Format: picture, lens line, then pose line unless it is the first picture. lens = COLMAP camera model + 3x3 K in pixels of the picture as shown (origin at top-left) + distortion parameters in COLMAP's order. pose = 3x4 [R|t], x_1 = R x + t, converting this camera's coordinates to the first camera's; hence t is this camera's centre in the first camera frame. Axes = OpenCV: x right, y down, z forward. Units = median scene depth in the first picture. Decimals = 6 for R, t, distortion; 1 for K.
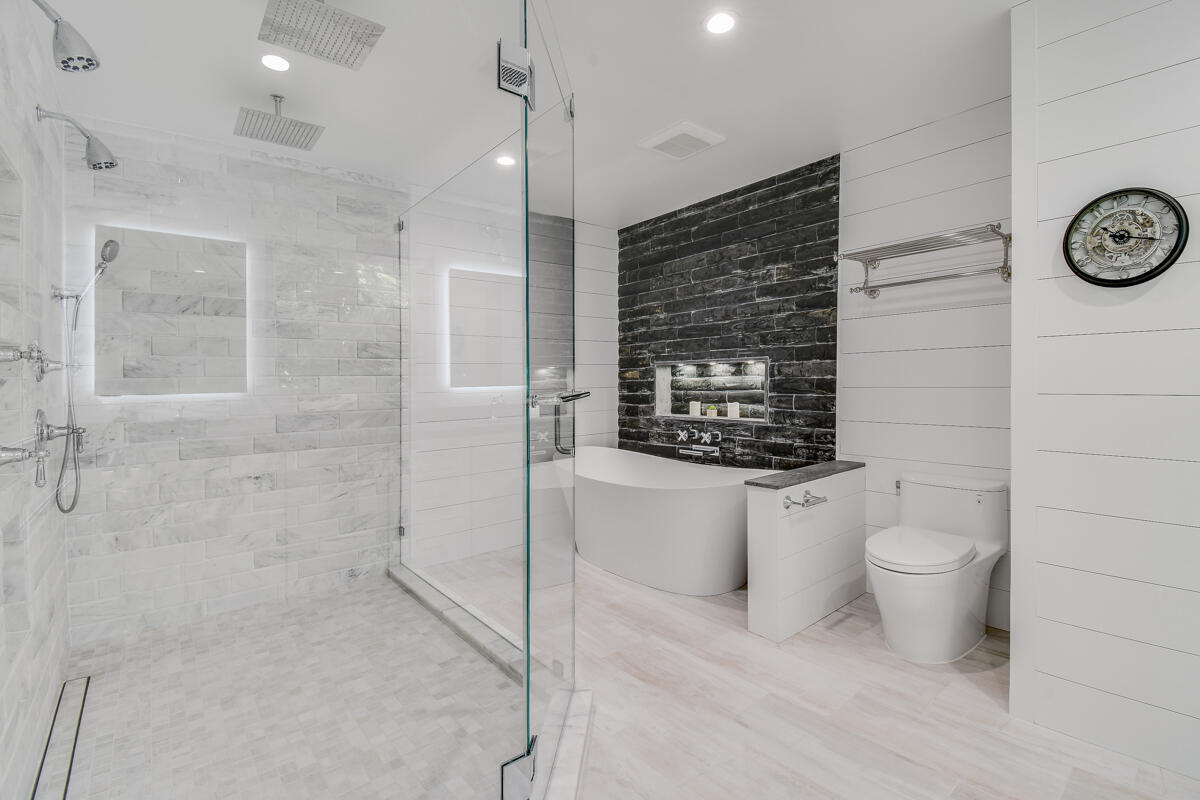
lens RADIAL K [[538.2, 0, 605.2], [0, 538.2, 394.0], [0, 0, 1]] dist [0.011909, -0.017211]
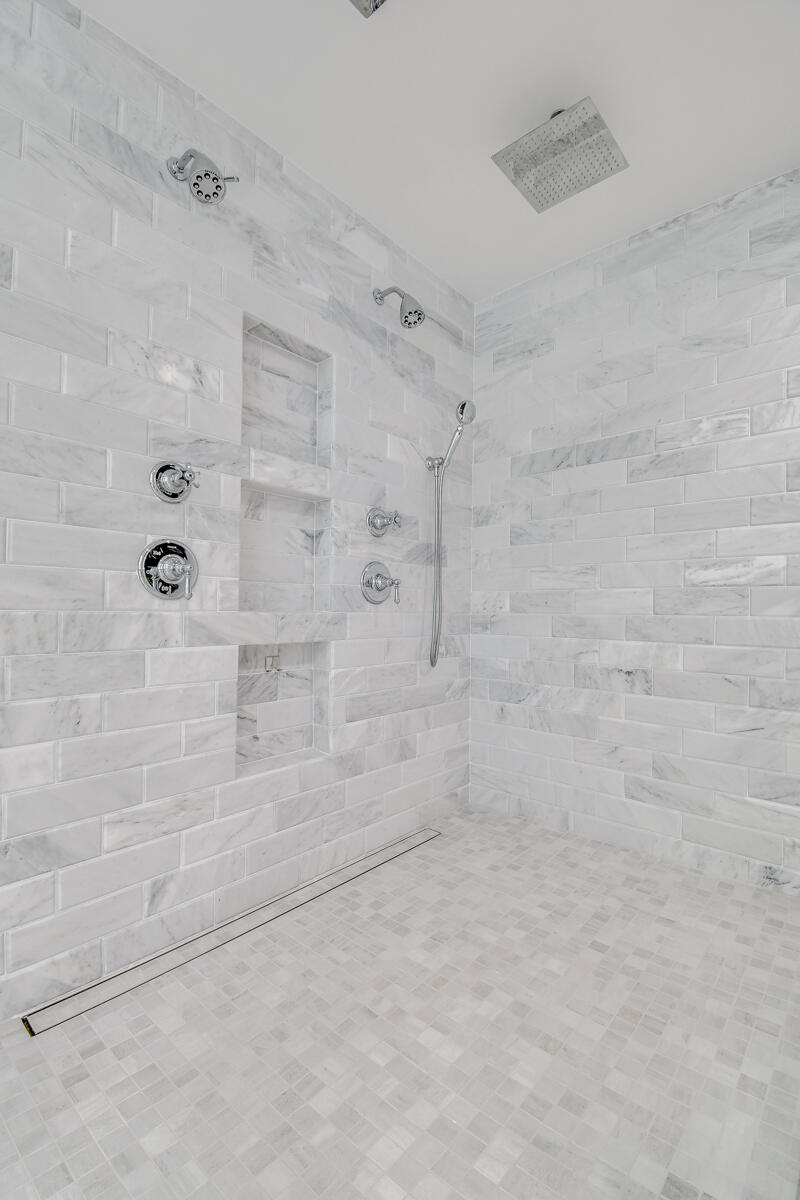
lens RADIAL K [[538.2, 0, 414.0], [0, 538.2, 591.7], [0, 0, 1]] dist [0.011909, -0.017211]
pose [[0.160058, -0.019189, -0.986921, 0.032100], [-0.043309, 0.998712, -0.026442, 0.069942], [0.986157, 0.046974, 0.159020, 0.538902]]
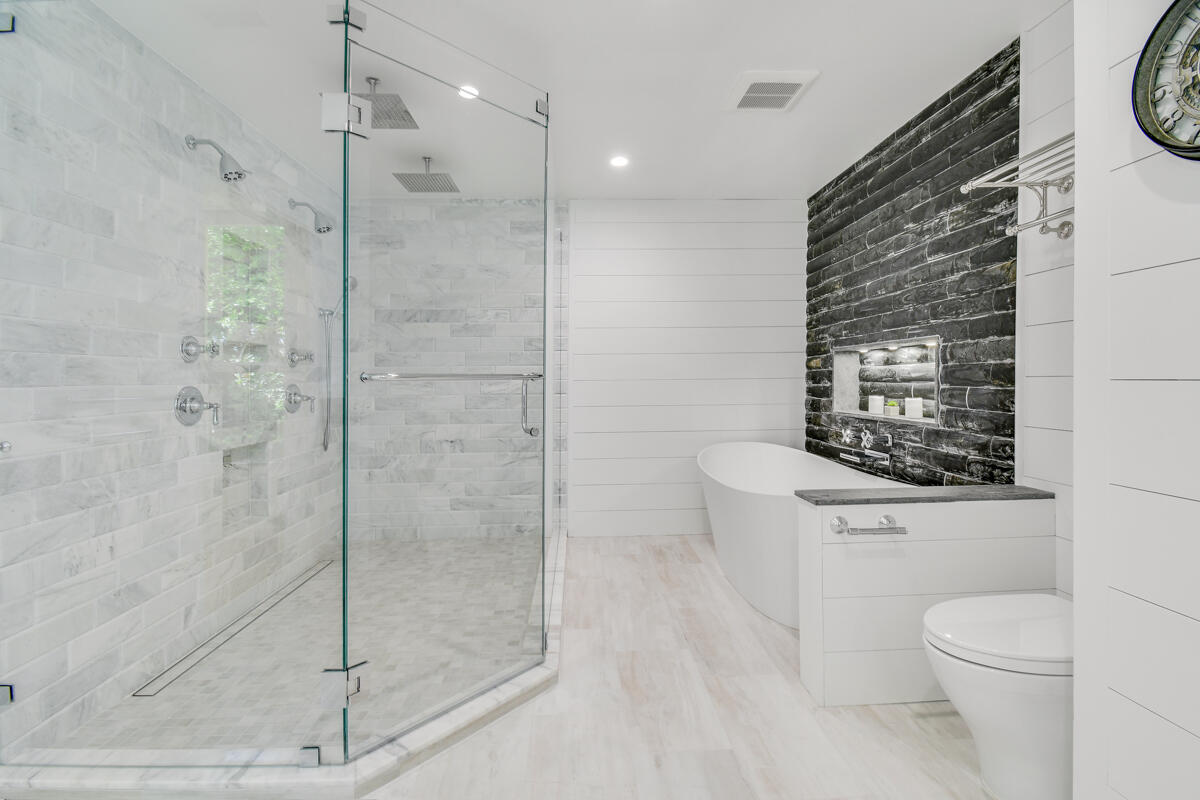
lens RADIAL K [[538.2, 0, 609.8], [0, 538.2, 375.9], [0, 0, 1]] dist [0.011909, -0.017211]
pose [[0.797828, 0.003241, -0.602877, 0.427250], [-0.017695, 0.999681, -0.018043, 0.008293], [0.602626, 0.025063, 0.797630, 0.154550]]
